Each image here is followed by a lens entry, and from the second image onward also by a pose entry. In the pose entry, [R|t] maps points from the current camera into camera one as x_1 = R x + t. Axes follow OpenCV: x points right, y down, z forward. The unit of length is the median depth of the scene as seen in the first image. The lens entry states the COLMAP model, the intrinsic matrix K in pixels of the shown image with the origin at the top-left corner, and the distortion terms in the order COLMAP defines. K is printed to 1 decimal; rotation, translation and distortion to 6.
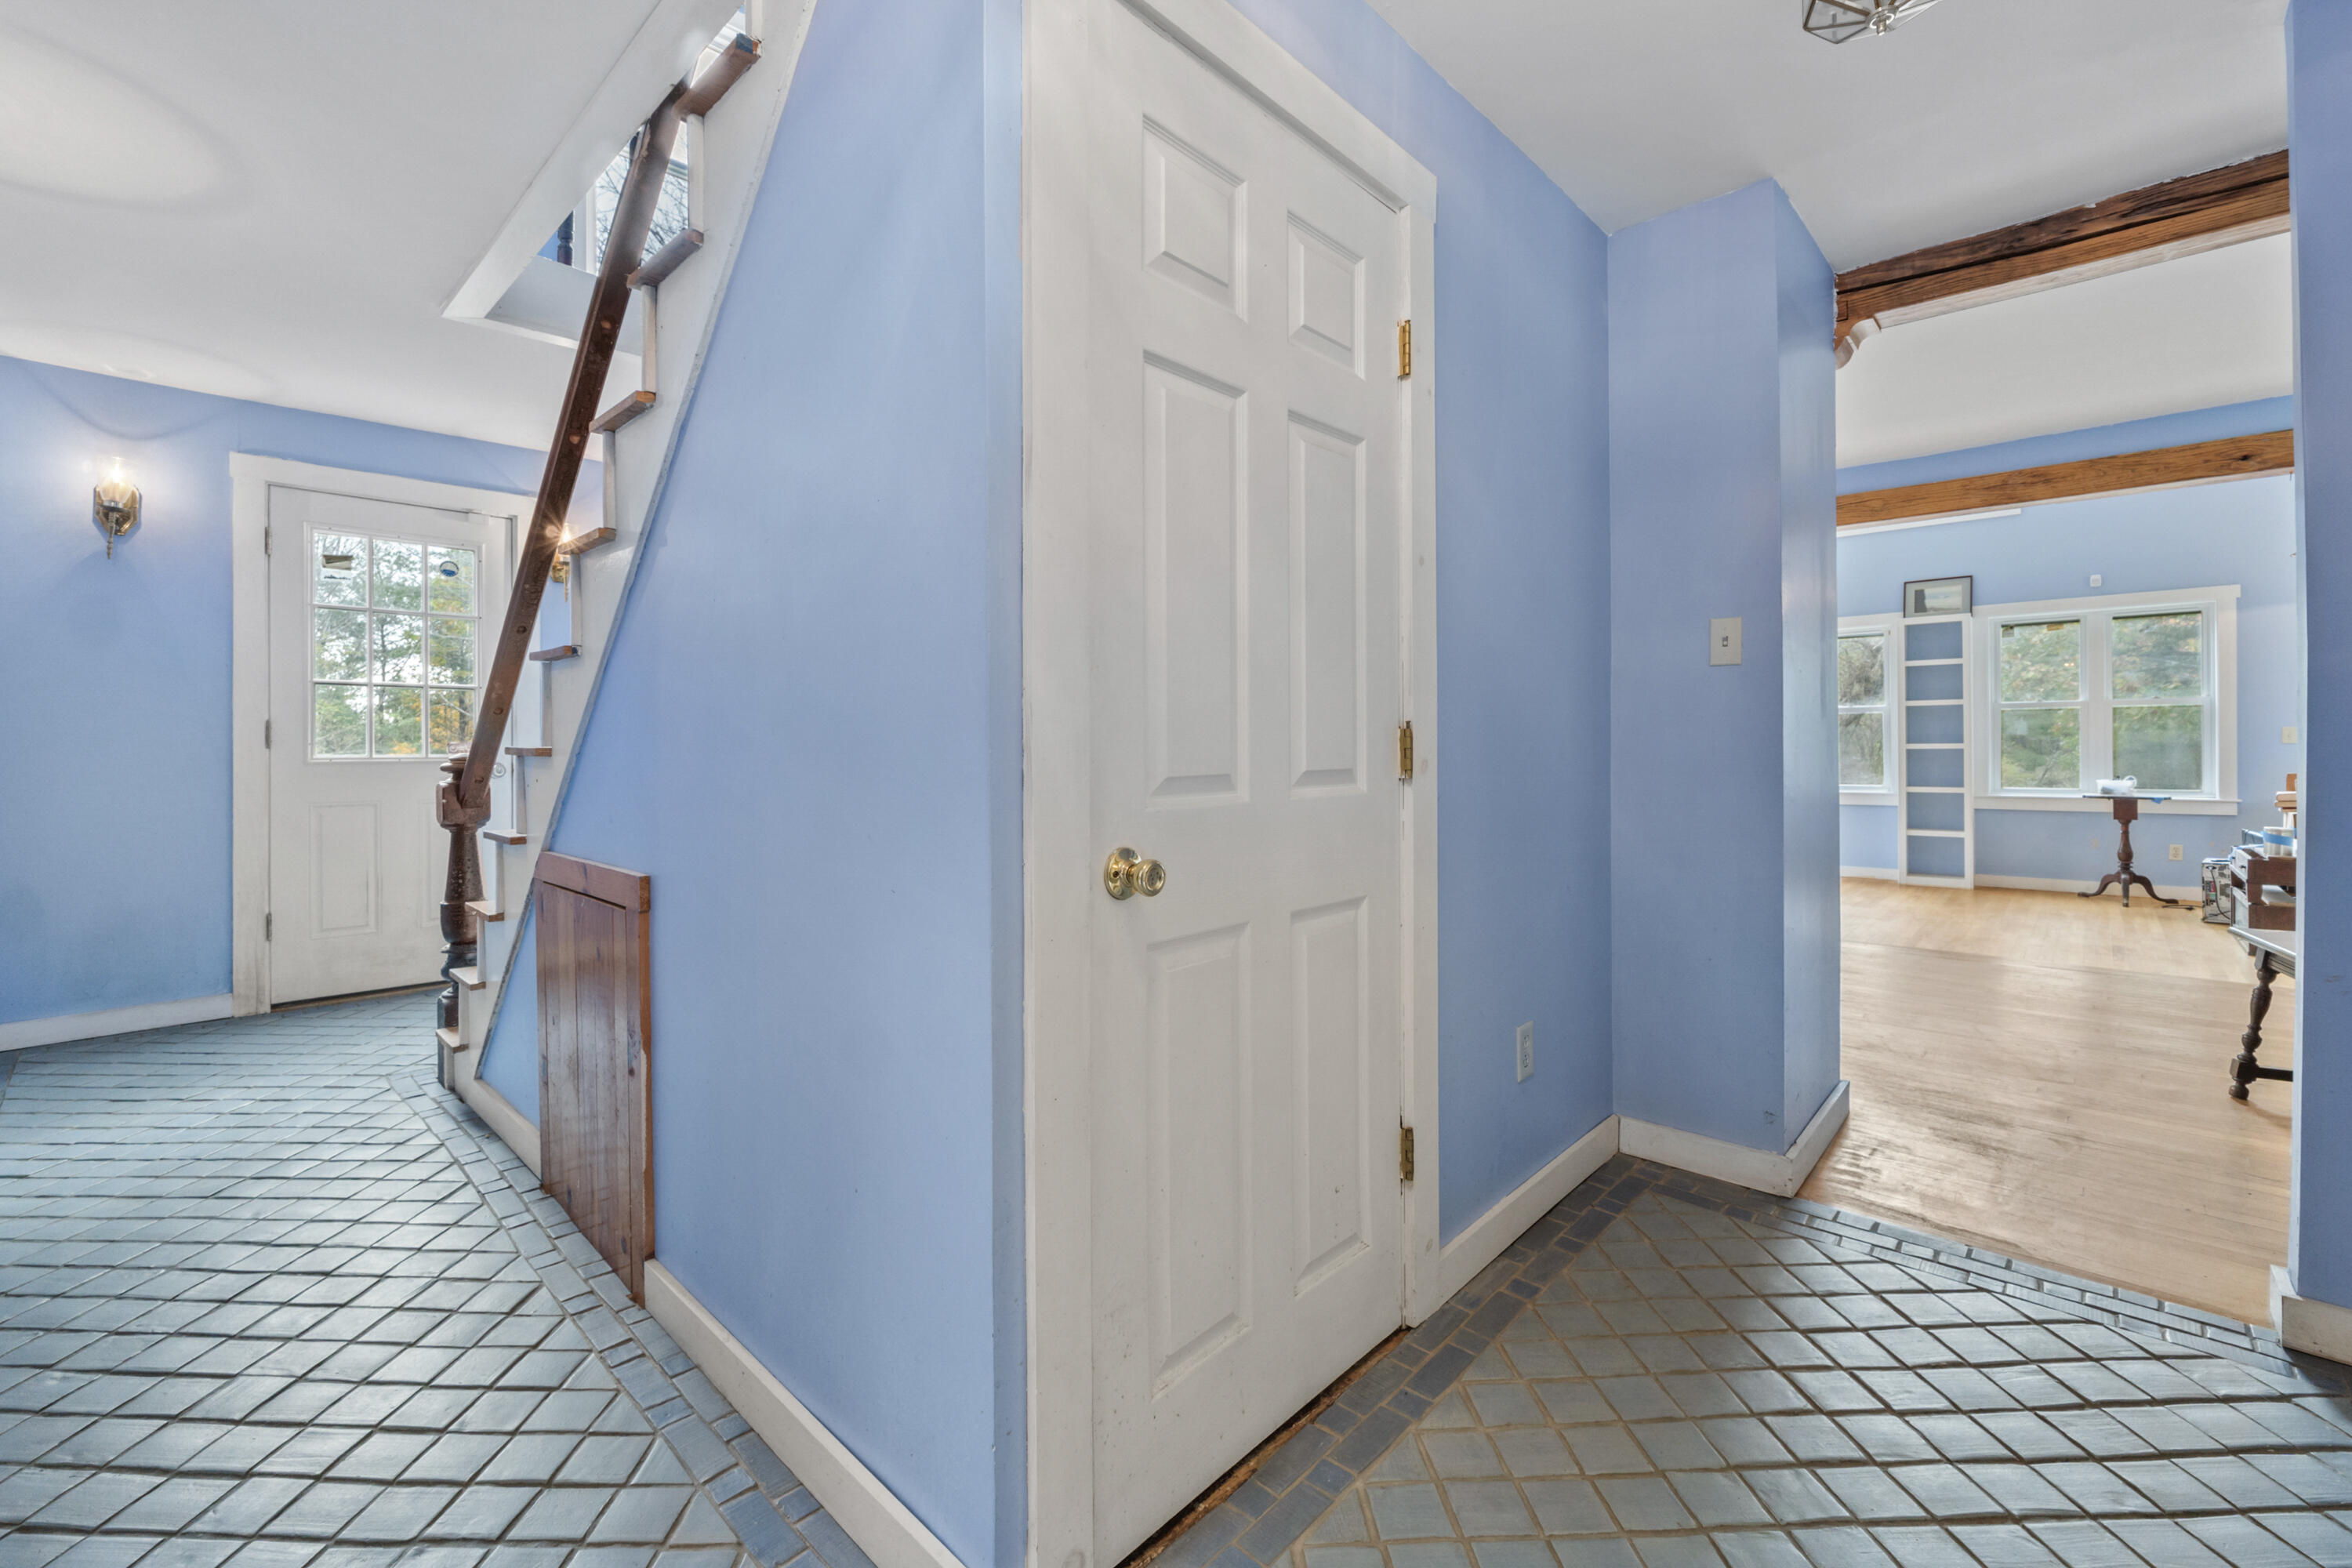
lens RADIAL K [[988.7, 0, 1193.9], [0, 988.7, 748.3], [0, 0, 1]] dist [-0.009024, 0.001723]
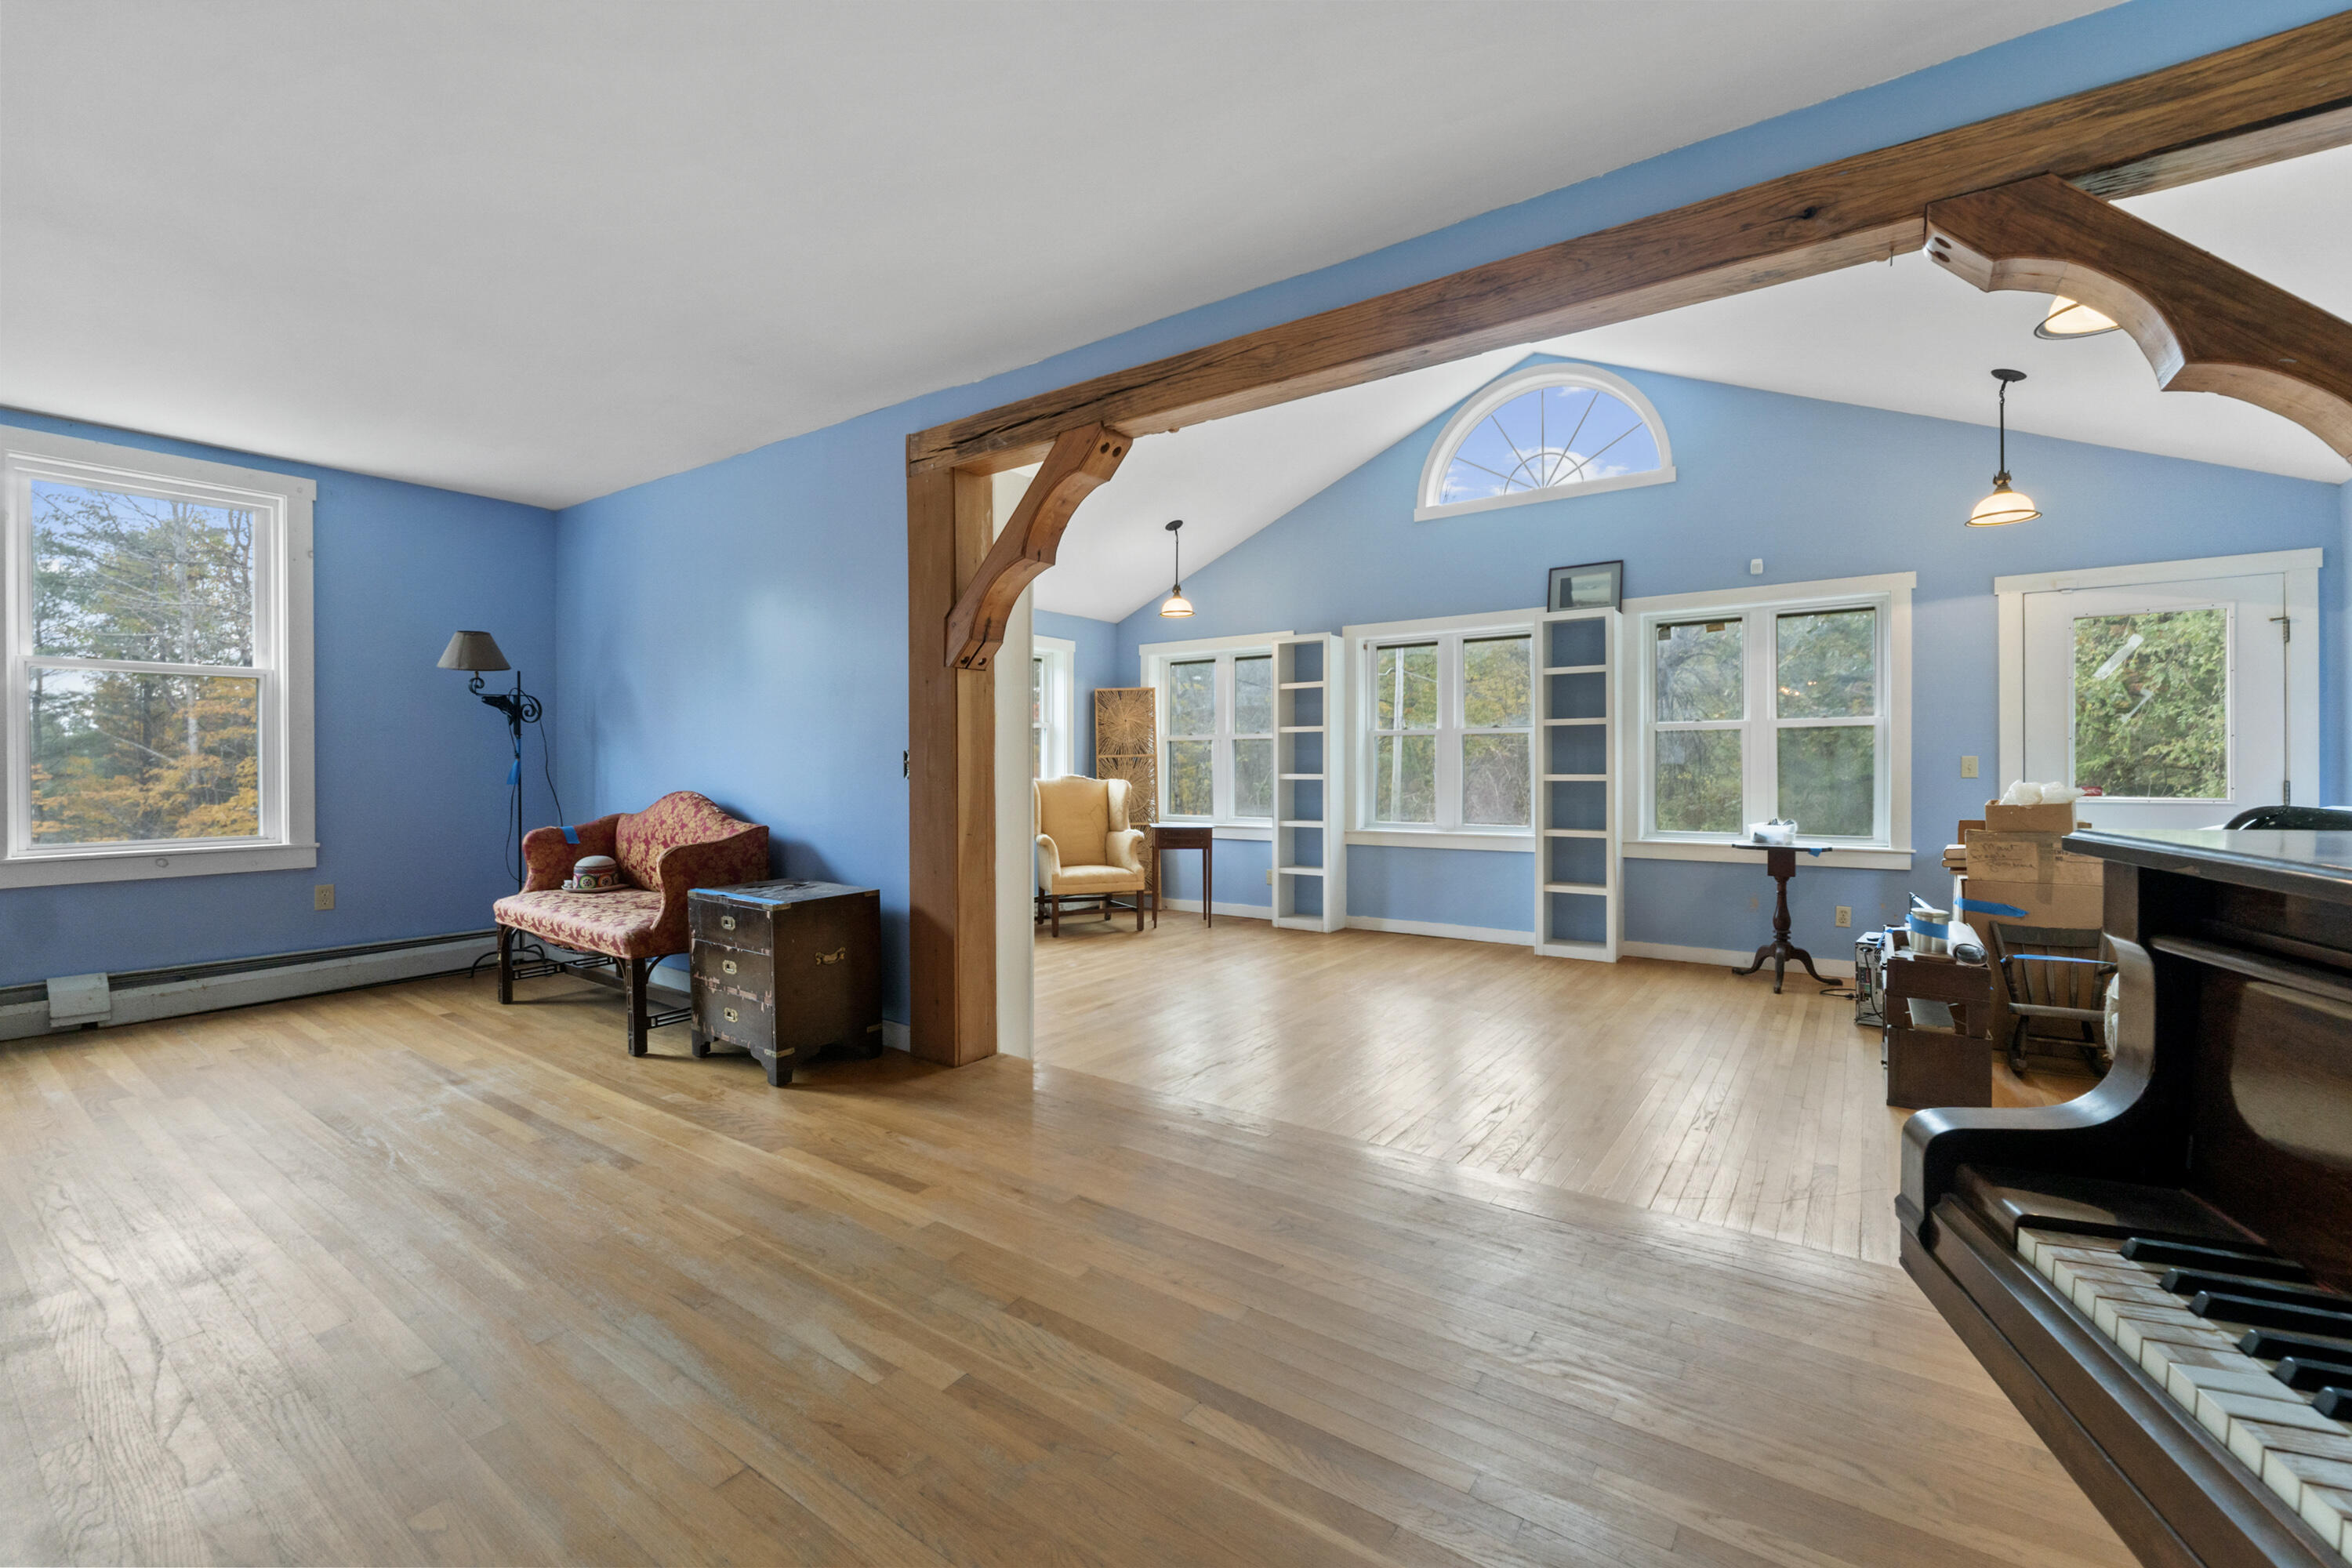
lens RADIAL K [[988.7, 0, 1184.1], [0, 988.7, 773.1], [0, 0, 1]] dist [-0.009024, 0.001723]
pose [[0.990360, 0.003036, 0.138486, 0.359979], [-0.003760, 0.999981, 0.004961, -0.009248], [-0.138469, -0.005433, 0.990352, 0.287178]]
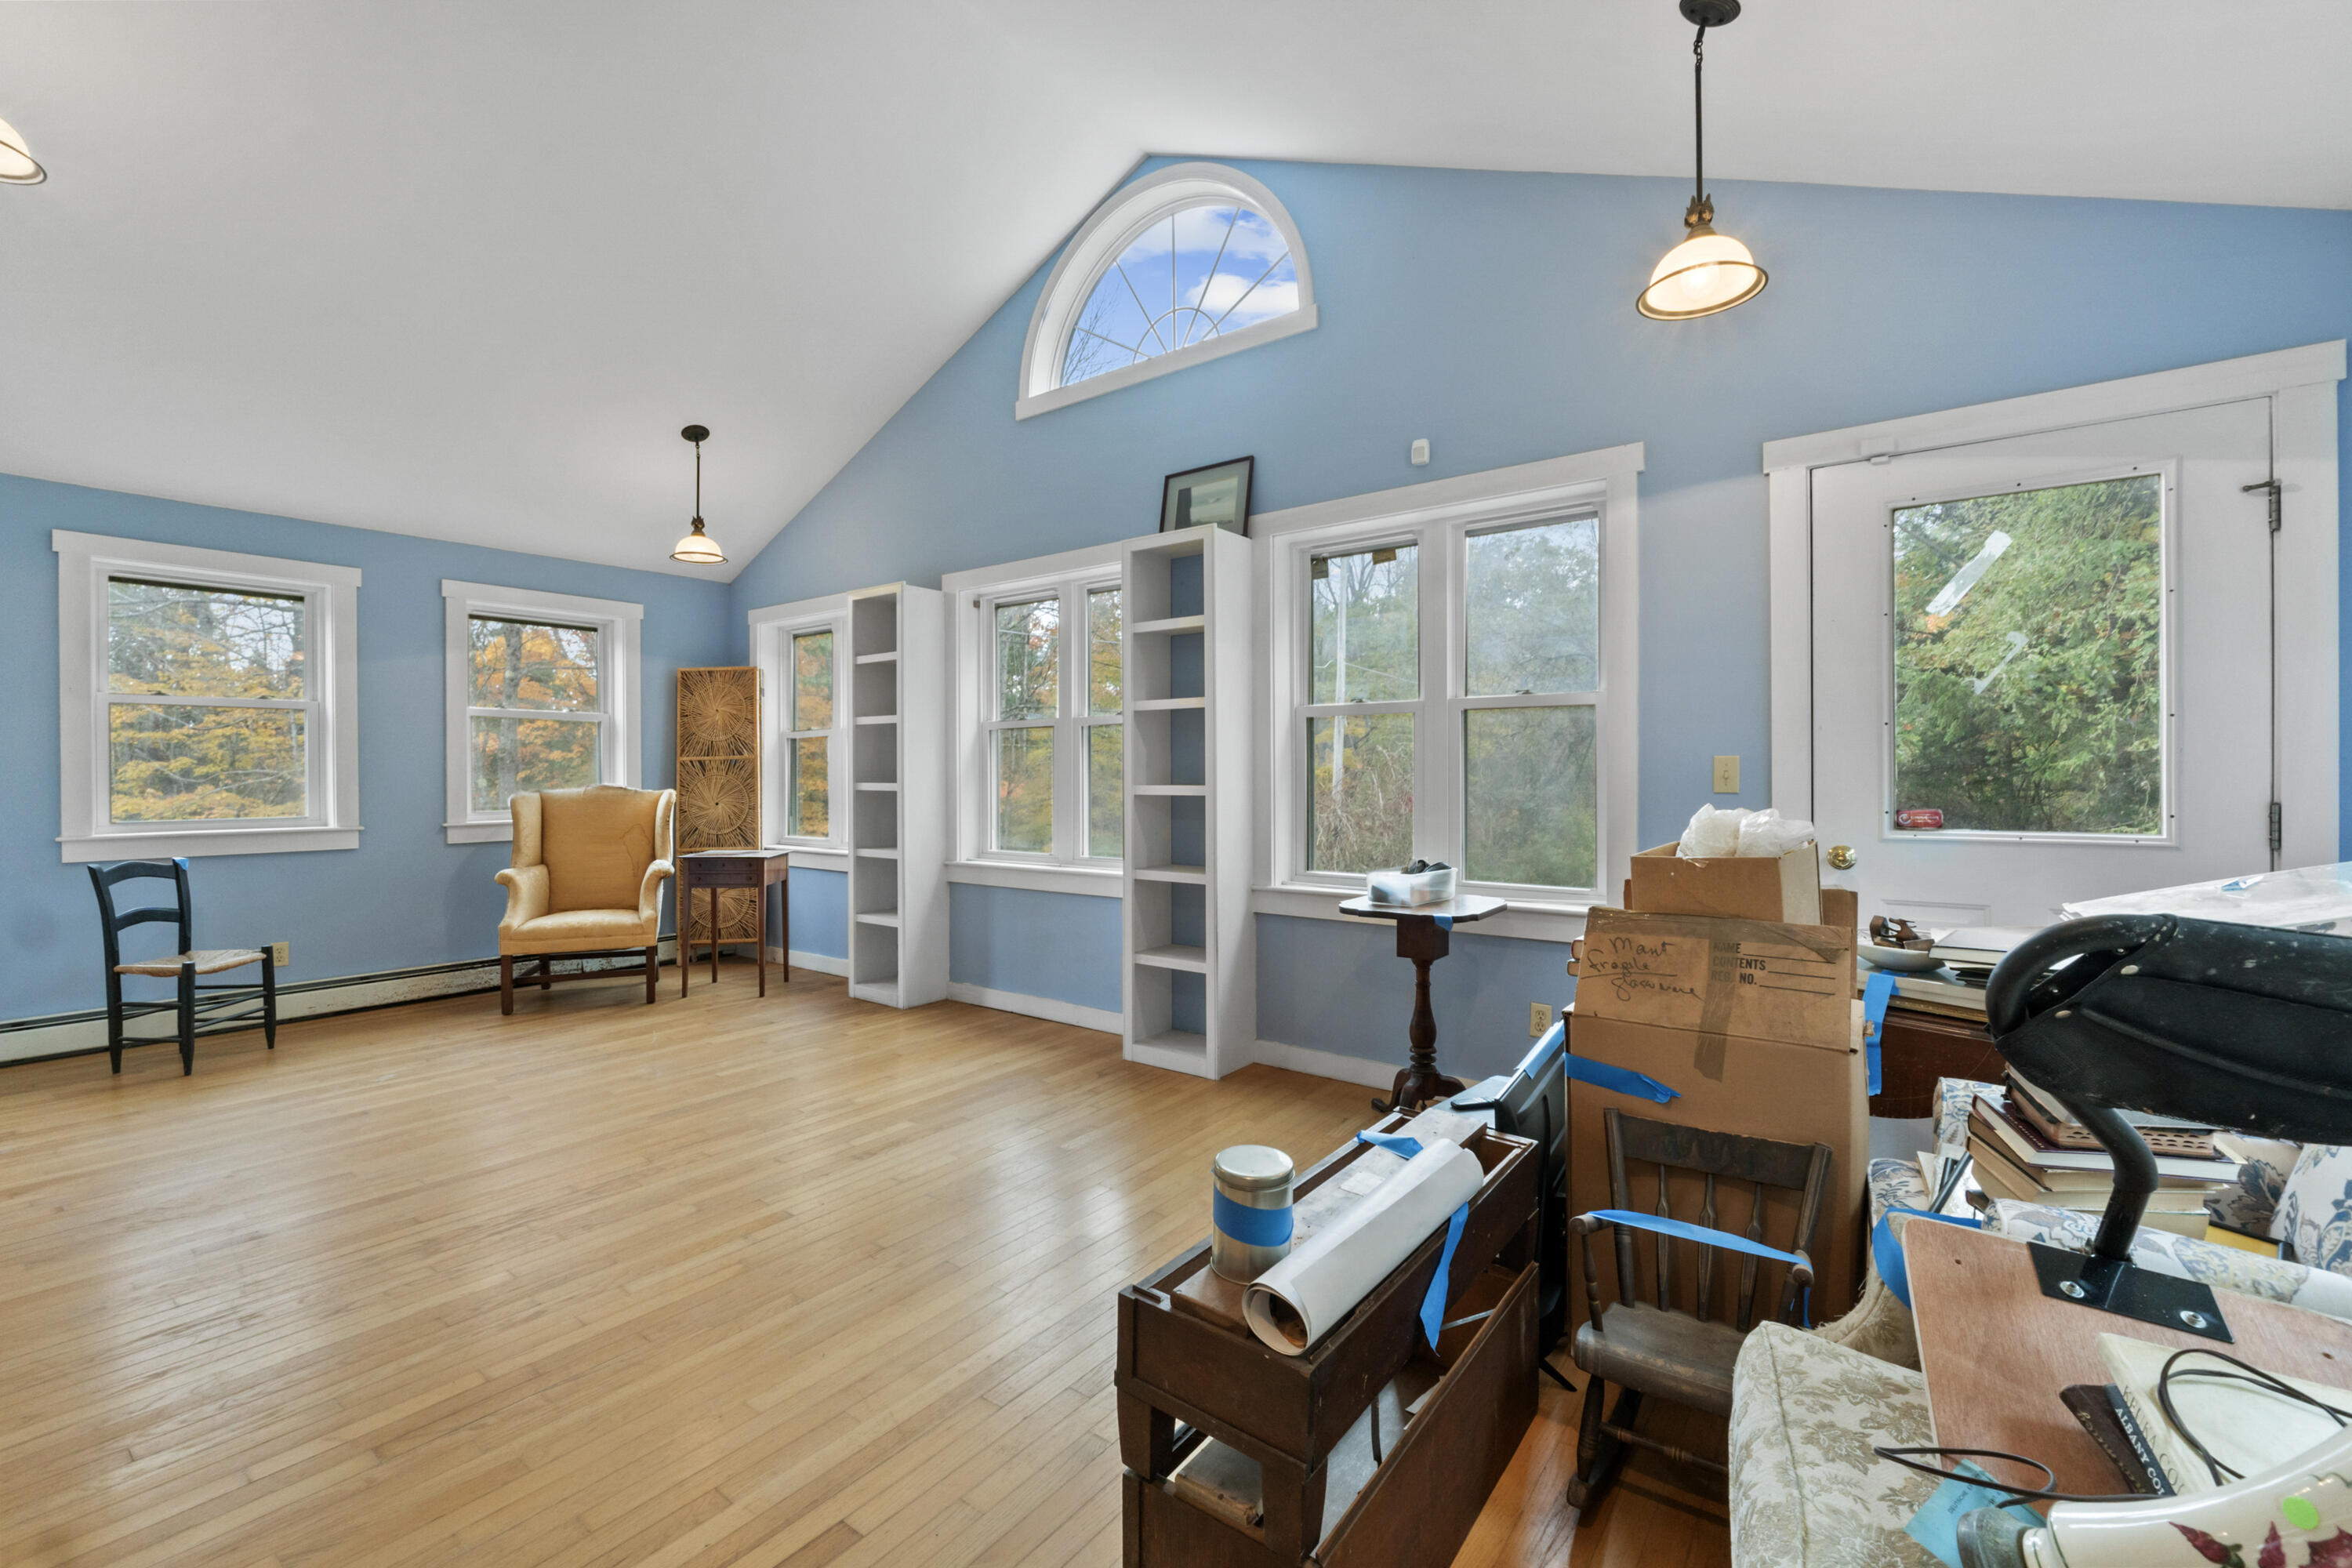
lens RADIAL K [[988.7, 0, 1179.7], [0, 988.7, 782.7], [0, 0, 1]] dist [-0.009024, 0.001723]
pose [[0.993735, -0.000079, 0.111763, 0.745432], [-0.001572, 0.999891, 0.014690, -0.014552], [-0.111752, -0.014773, 0.993626, 0.526498]]
